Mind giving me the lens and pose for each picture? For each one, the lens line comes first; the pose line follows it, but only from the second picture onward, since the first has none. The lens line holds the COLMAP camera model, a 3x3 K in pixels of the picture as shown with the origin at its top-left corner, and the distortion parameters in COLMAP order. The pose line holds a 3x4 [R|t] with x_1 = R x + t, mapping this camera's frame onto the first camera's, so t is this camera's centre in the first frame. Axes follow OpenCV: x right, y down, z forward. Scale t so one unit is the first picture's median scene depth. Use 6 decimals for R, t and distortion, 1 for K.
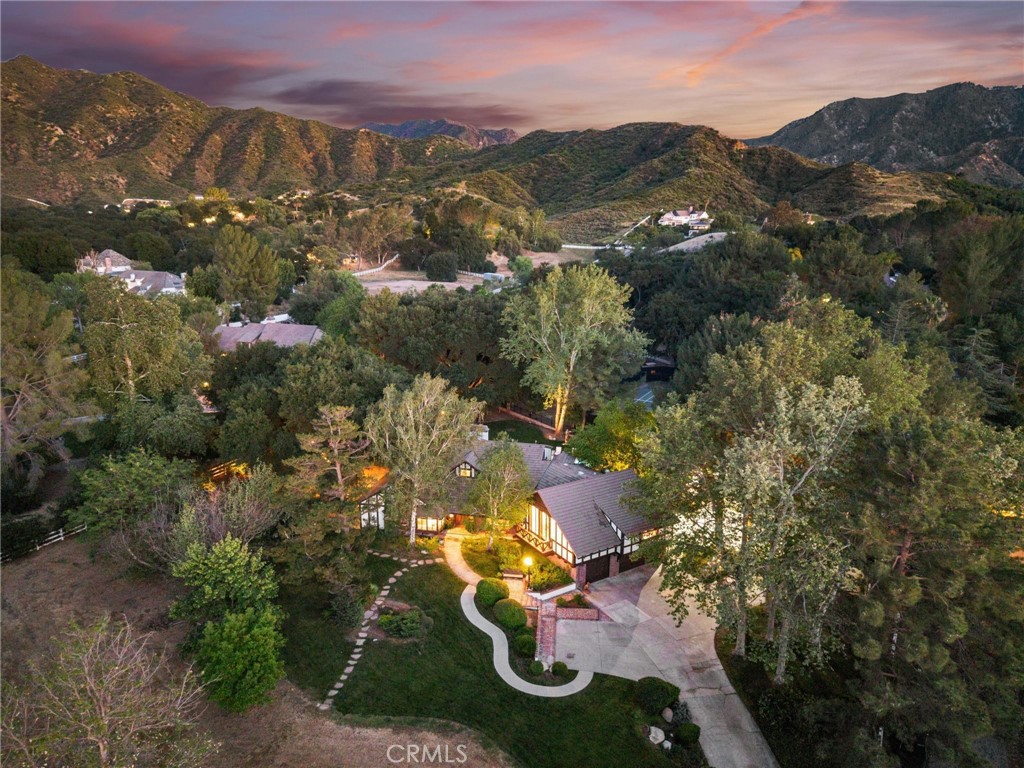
lens RADIAL K [[689.6, 0, 512.0], [0, 689.6, 384.0], [0, 0, 1]] dist [0.053389, -0.067734]
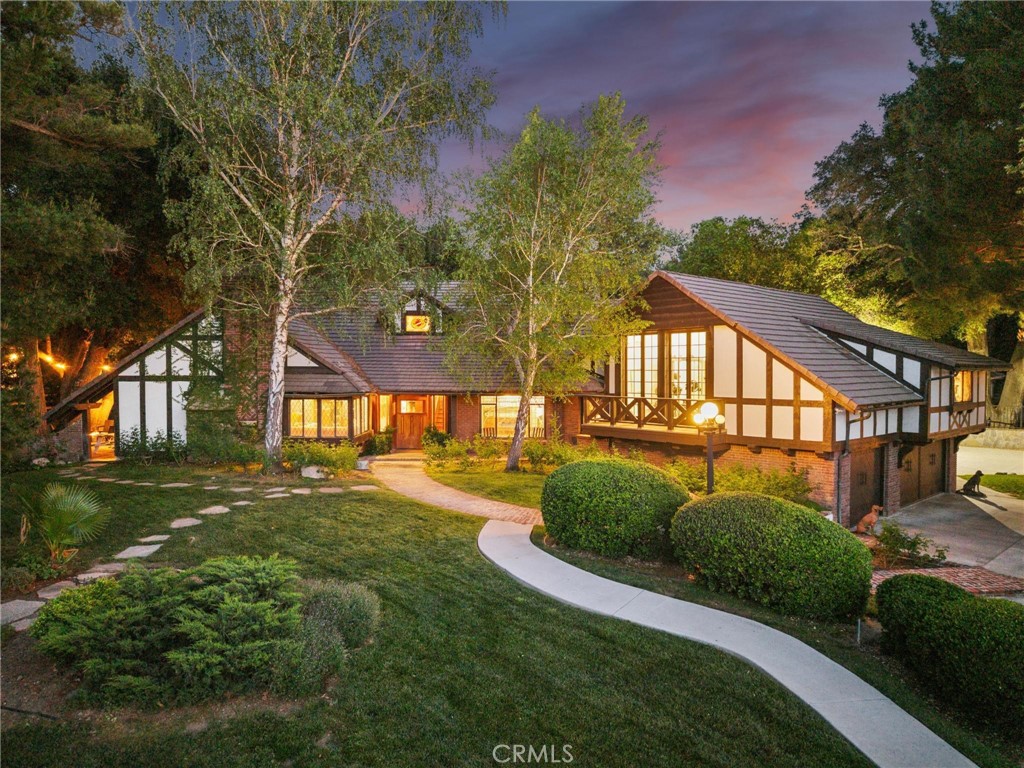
lens RADIAL K [[691.3, 0, 512.0], [0, 691.3, 384.0], [0, 0, 1]] dist [0.011096, 0.000208]
pose [[0.983920, -0.006491, 0.178491, -0.099475], [0.043432, 0.978039, -0.203845, 0.286873], [-0.173248, 0.208320, 0.962595, 0.718187]]
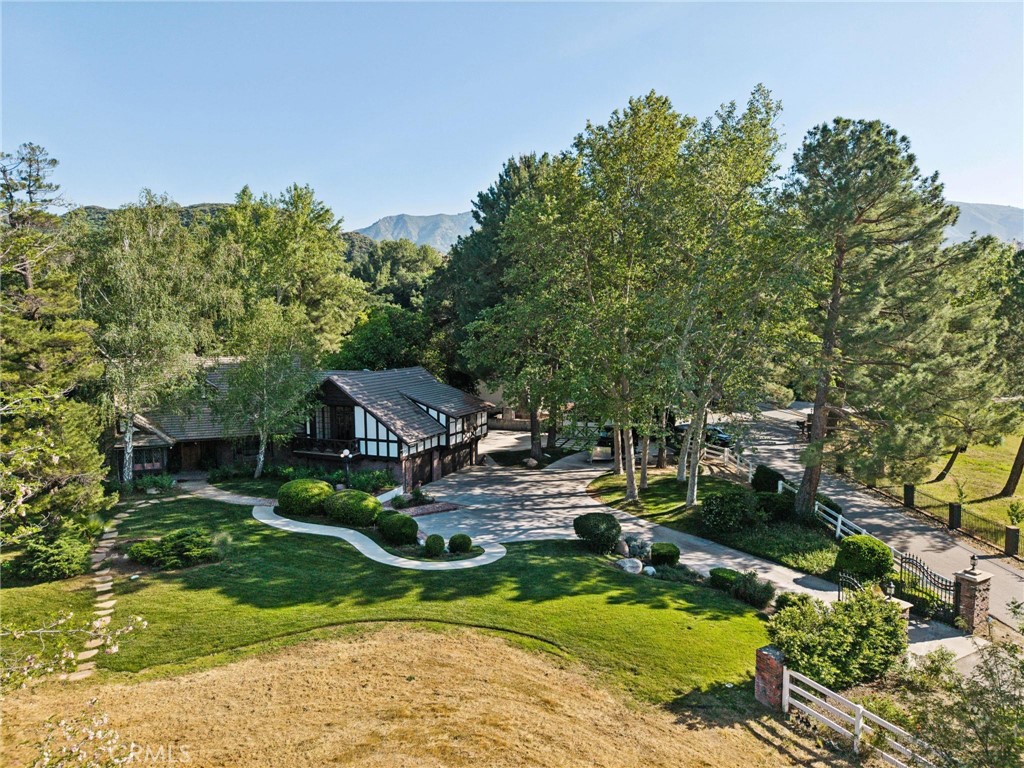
lens RADIAL K [[689.6, 0, 512.0], [0, 689.6, 384.0], [0, 0, 1]] dist [0.053389, -0.067734]
pose [[0.830583, -0.058147, 0.553851, -0.211261], [0.134504, 0.986036, -0.098189, 0.267627], [-0.540408, 0.156049, 0.826806, 0.312802]]
